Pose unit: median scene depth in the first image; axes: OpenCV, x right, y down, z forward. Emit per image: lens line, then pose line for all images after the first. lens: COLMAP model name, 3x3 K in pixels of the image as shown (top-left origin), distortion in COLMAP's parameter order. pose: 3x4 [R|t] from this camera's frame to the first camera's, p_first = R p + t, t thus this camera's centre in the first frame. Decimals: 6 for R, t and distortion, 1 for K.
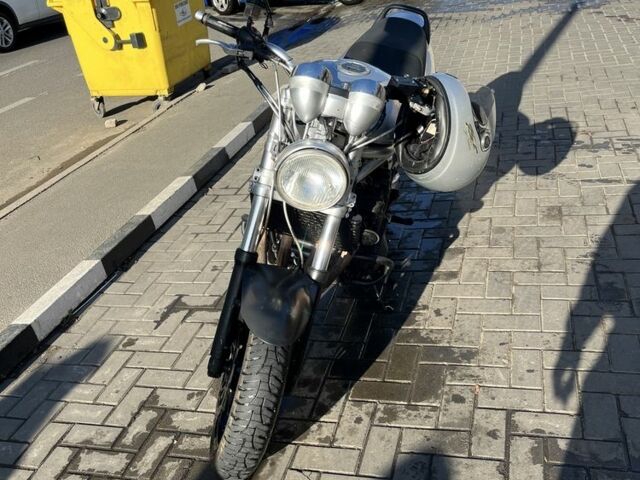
lens RADIAL K [[646.1, 0, 320.0], [0, 646.1, 240.0], [0, 0, 1]] dist [0.009412, 0.011348]
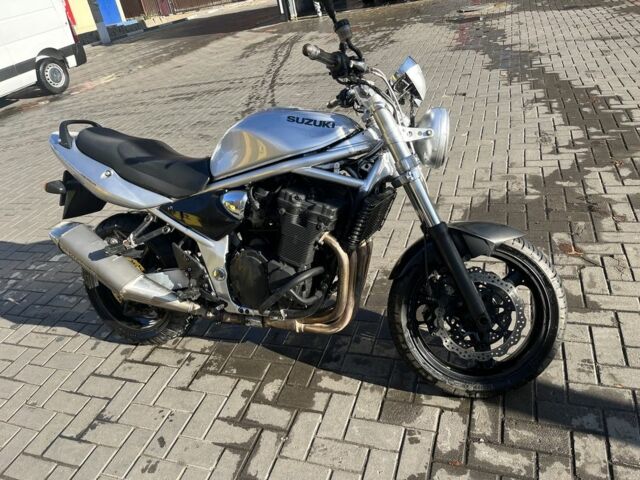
lens RADIAL K [[465.5, 0, 326.5], [0, 465.5, 248.0], [0, 0, 1]] dist [0.095541, -0.135083]
pose [[0.089267, -0.404611, 0.910122, -0.572517], [0.592299, 0.756206, 0.278091, -0.189681], [-0.800758, 0.514240, 0.307155, 0.585499]]
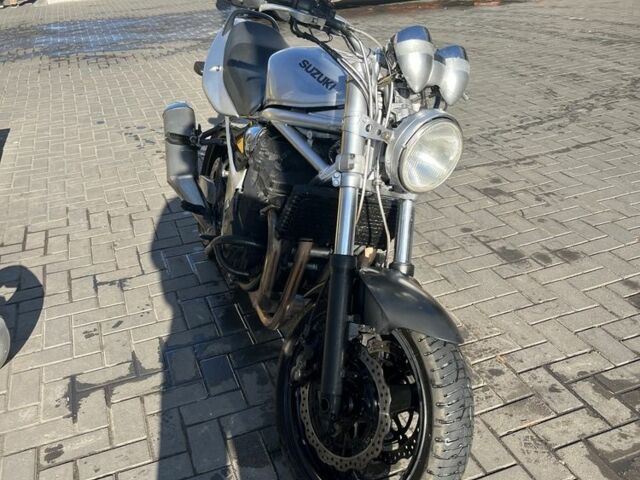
lens RADIAL K [[646.1, 0, 320.0], [0, 646.1, 240.0], [0, 0, 1]] dist [0.009412, 0.011348]
pose [[0.810866, -0.165955, 0.561208, -0.380429], [0.208121, 0.978036, -0.011489, -0.000023], [-0.546975, 0.126115, 0.827595, 0.207946]]
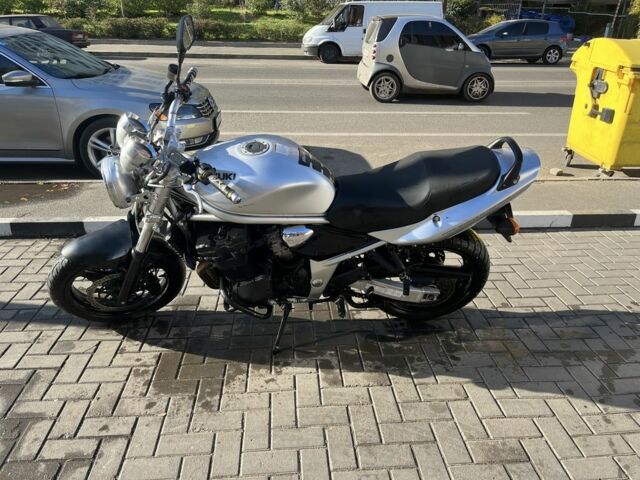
lens RADIAL K [[465.5, 0, 326.5], [0, 465.5, 248.0], [0, 0, 1]] dist [0.095541, -0.135083]
pose [[0.346816, 0.537831, -0.768412, 0.628168], [-0.490182, 0.802408, 0.340386, -0.349272], [0.799650, 0.258611, 0.541923, 0.491079]]
